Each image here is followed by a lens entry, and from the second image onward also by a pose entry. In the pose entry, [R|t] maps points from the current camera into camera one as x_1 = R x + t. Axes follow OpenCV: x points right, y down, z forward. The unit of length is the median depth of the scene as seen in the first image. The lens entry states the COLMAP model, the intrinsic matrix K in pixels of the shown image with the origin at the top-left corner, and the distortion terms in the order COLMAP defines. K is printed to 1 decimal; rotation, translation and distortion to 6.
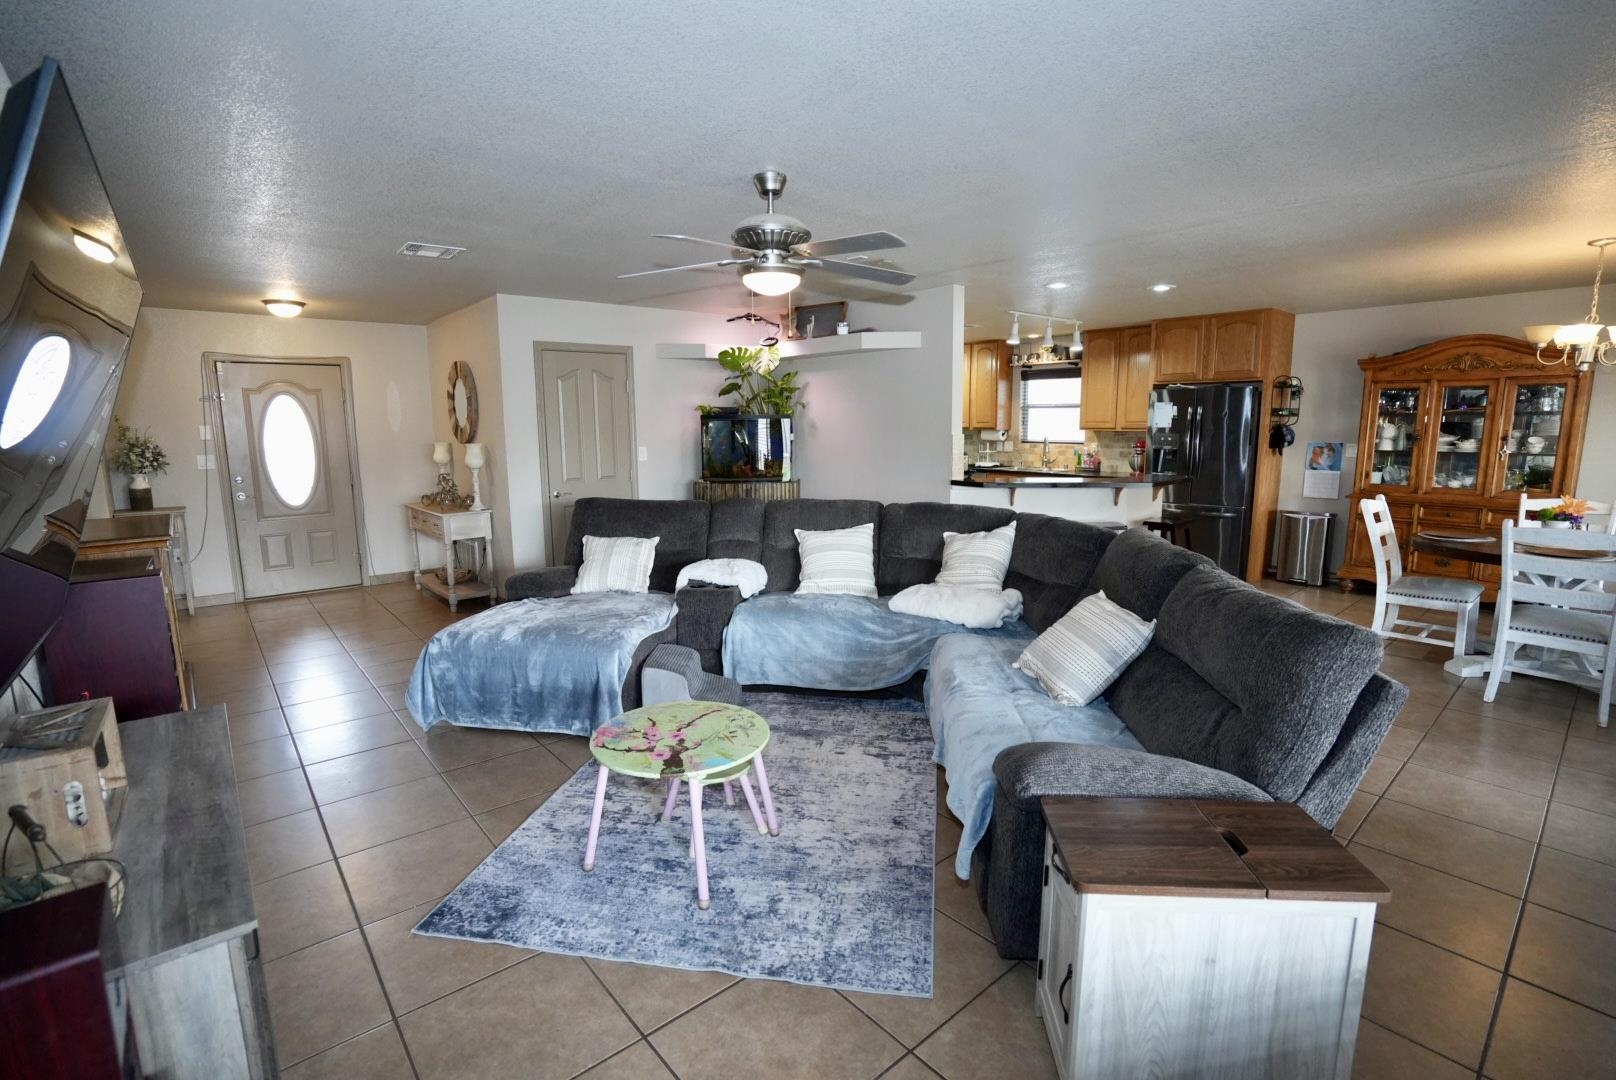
lens RADIAL K [[739.0, 0, 808.0], [0, 739.0, 540.0], [0, 0, 1]] dist [-0.059932, 0.022984]
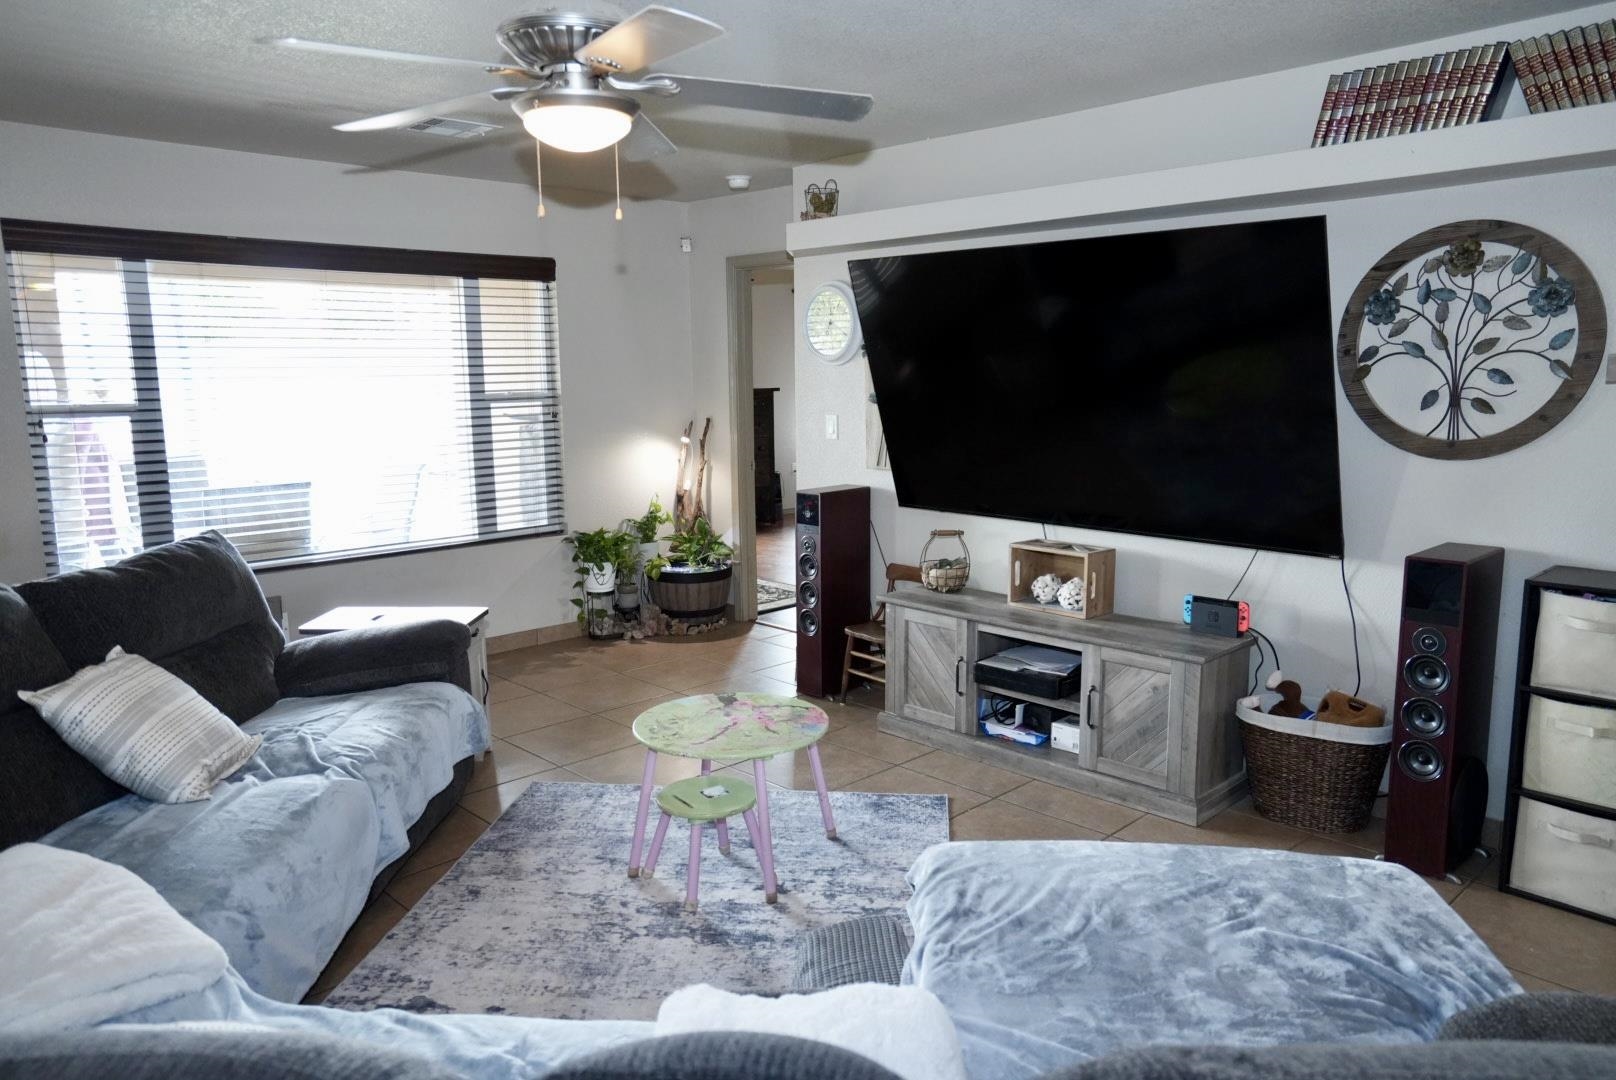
lens RADIAL K [[1110.8, 0, 808.0], [0, 1110.8, 540.0], [0, 0, 1]] dist [-0.009431, 0.040655]
pose [[-0.997792, 0.029283, -0.059616, -0.208896], [0.010023, 0.953672, 0.300683, -0.394151], [0.065659, 0.299421, -0.951859, 2.445751]]
